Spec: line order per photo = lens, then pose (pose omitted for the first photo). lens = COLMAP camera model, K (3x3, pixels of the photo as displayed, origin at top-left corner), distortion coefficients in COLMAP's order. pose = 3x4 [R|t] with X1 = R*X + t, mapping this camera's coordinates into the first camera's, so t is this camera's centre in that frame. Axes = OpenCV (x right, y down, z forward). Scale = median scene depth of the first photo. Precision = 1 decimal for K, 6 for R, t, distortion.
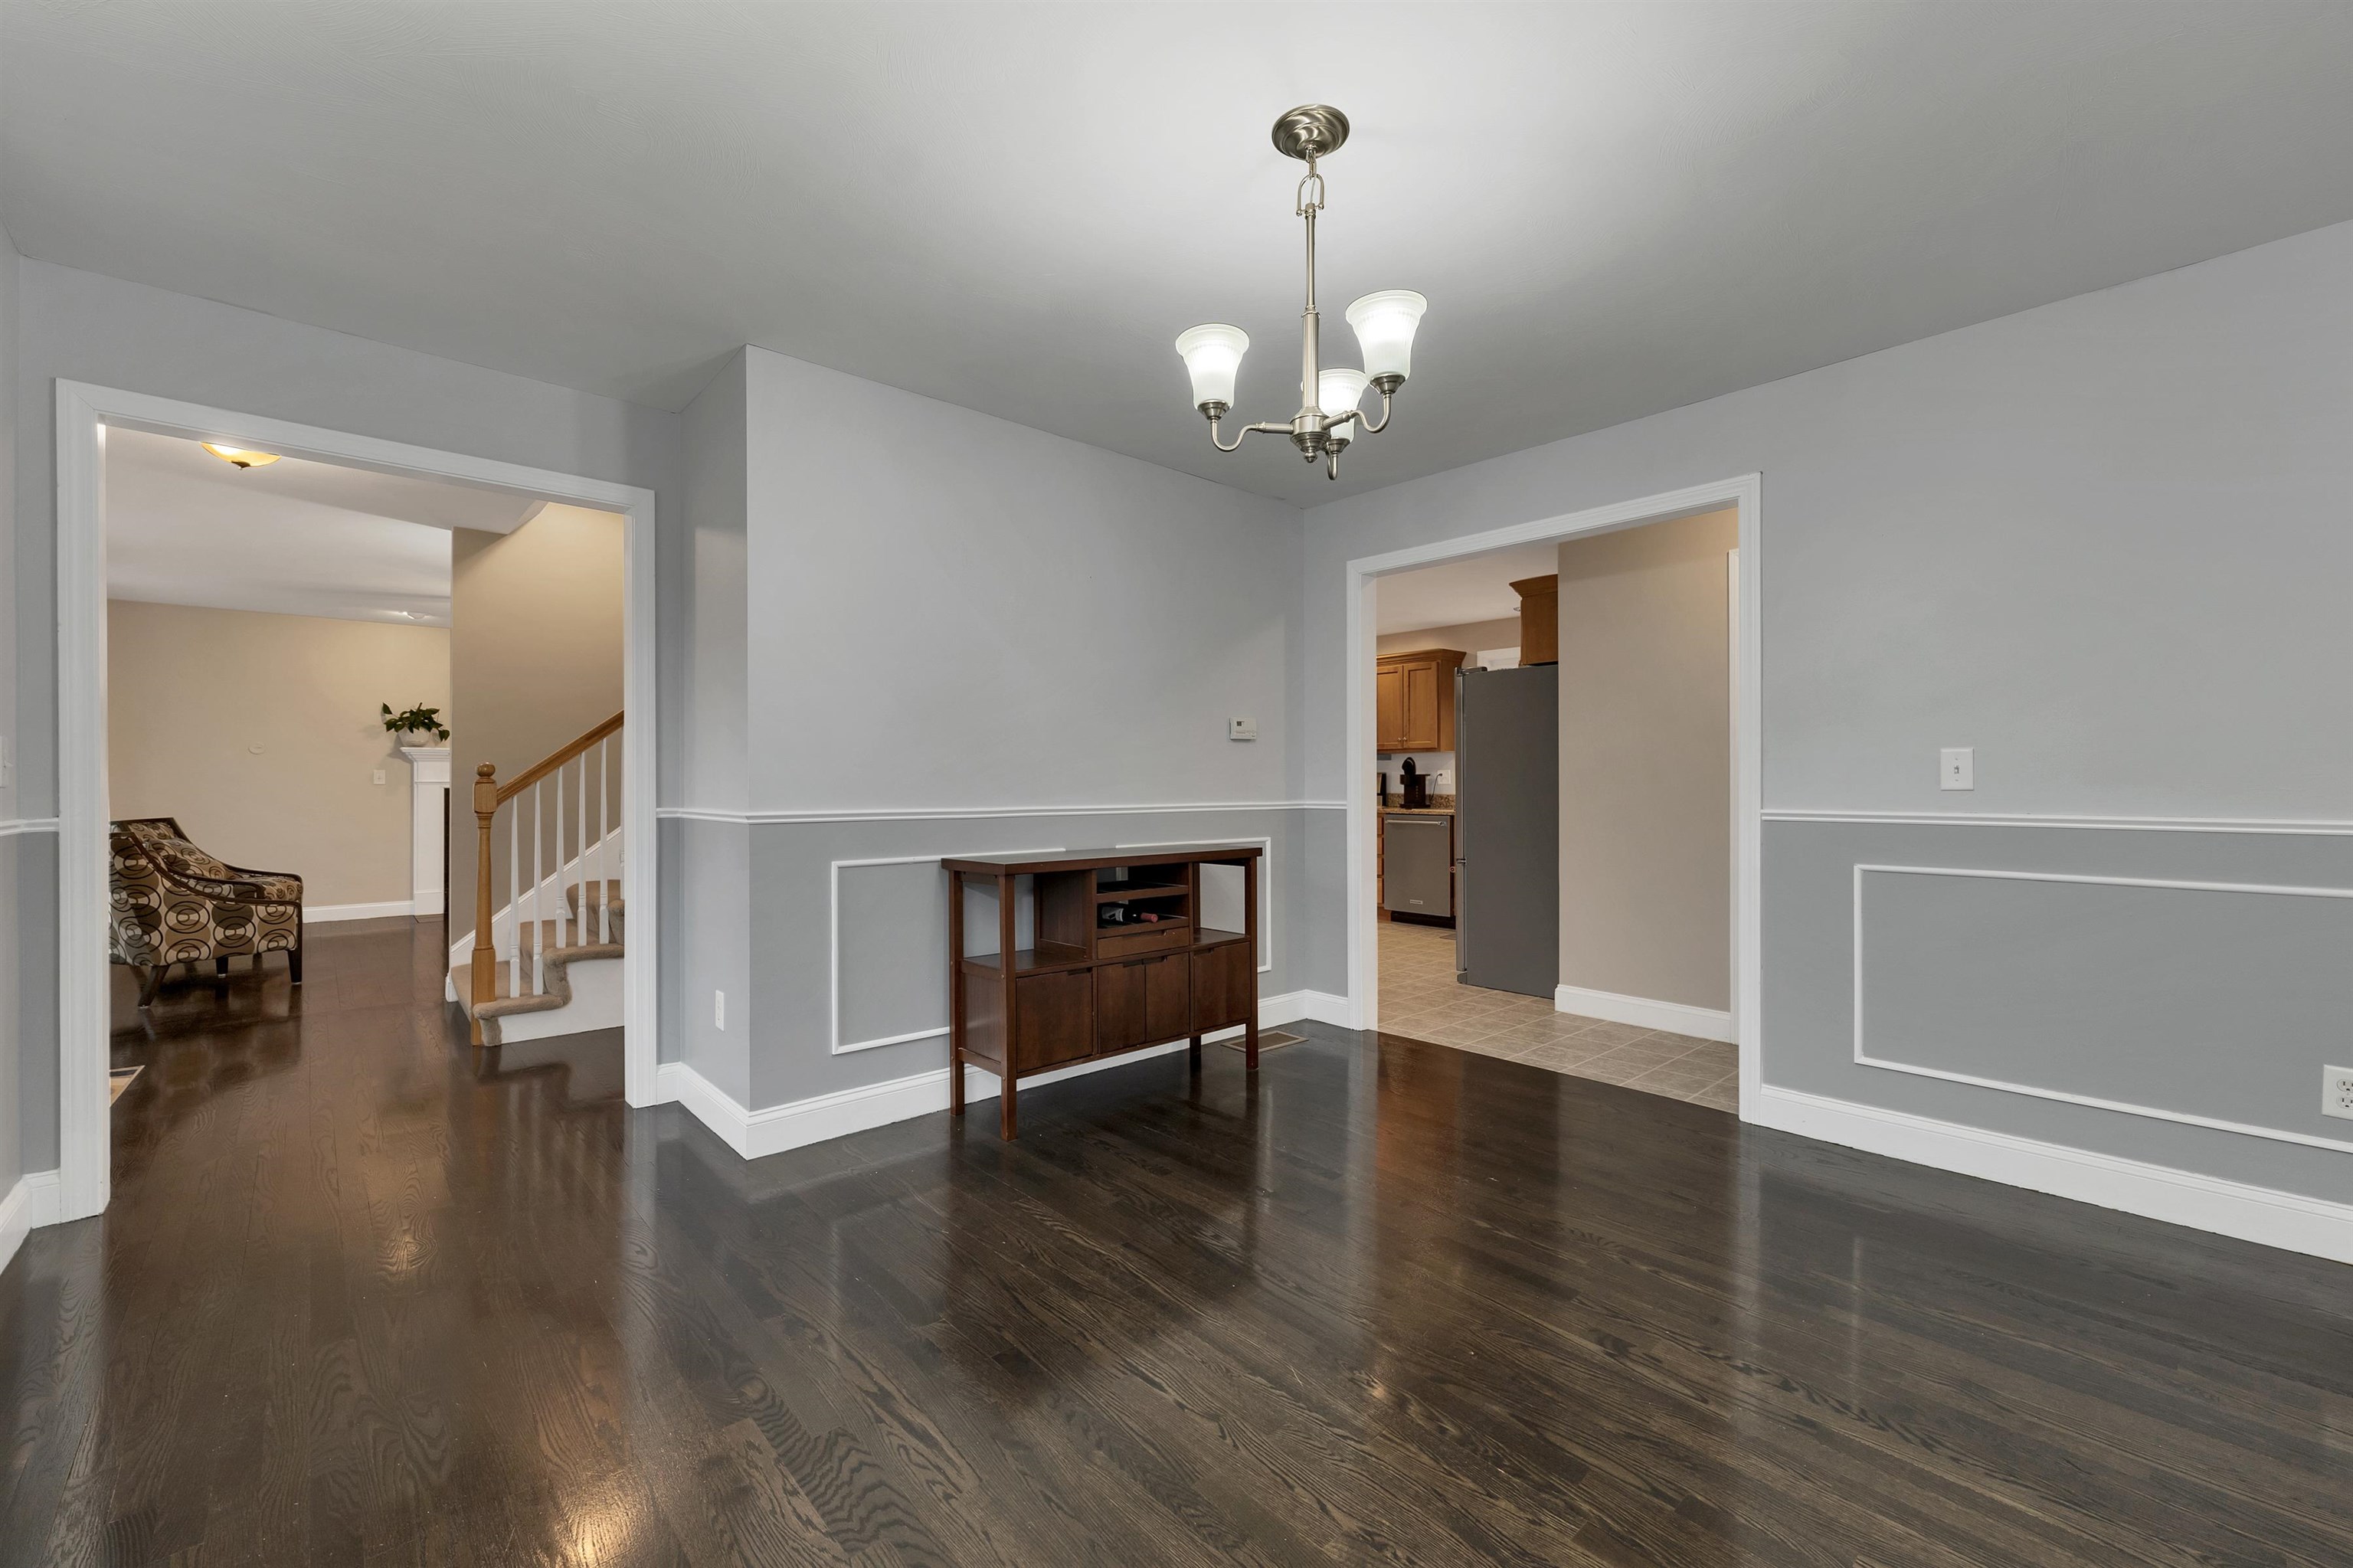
lens RADIAL K [[982.1, 0, 1171.9], [0, 982.1, 778.8], [0, 0, 1]] dist [0.003802, 0.000459]
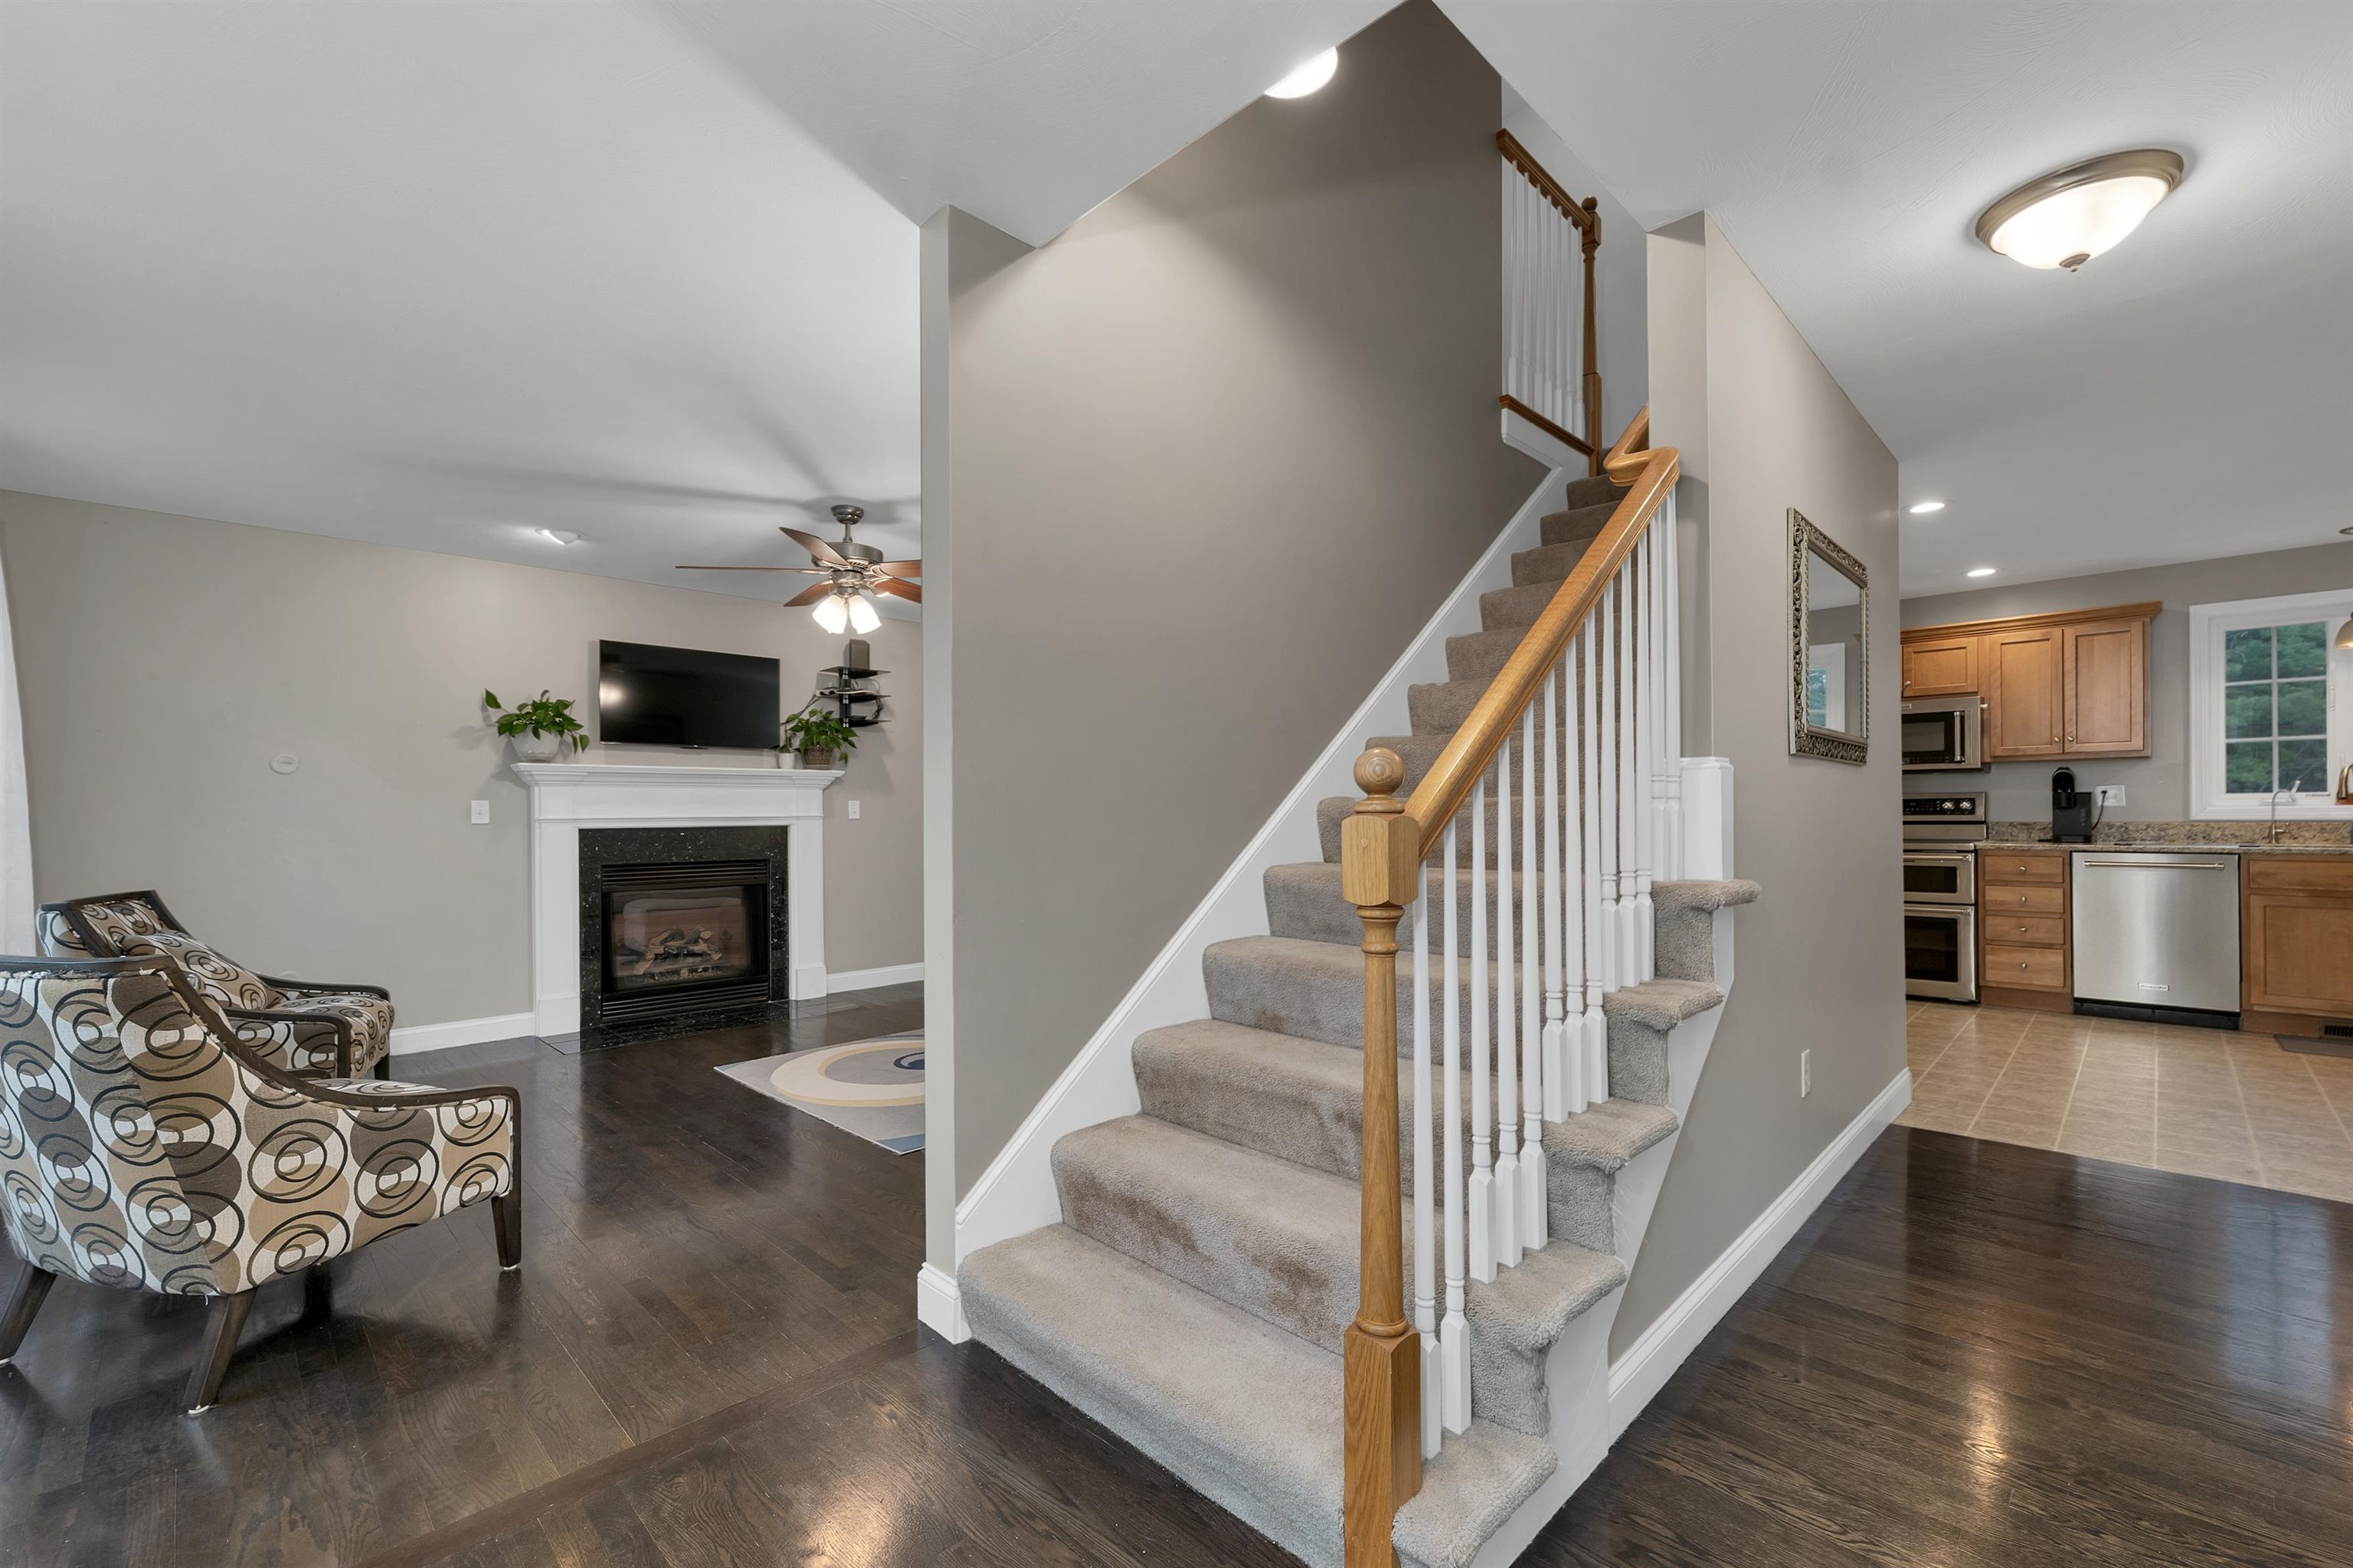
lens RADIAL K [[993.7, 0, 1154.1], [0, 993.7, 812.5], [0, 0, 1]] dist [0.001982, 0.000252]
pose [[0.998423, -0.010190, 0.055208, -0.652799], [0.010123, 0.999948, 0.001495, 0.002727], [-0.055221, -0.000934, 0.998474, 0.561168]]
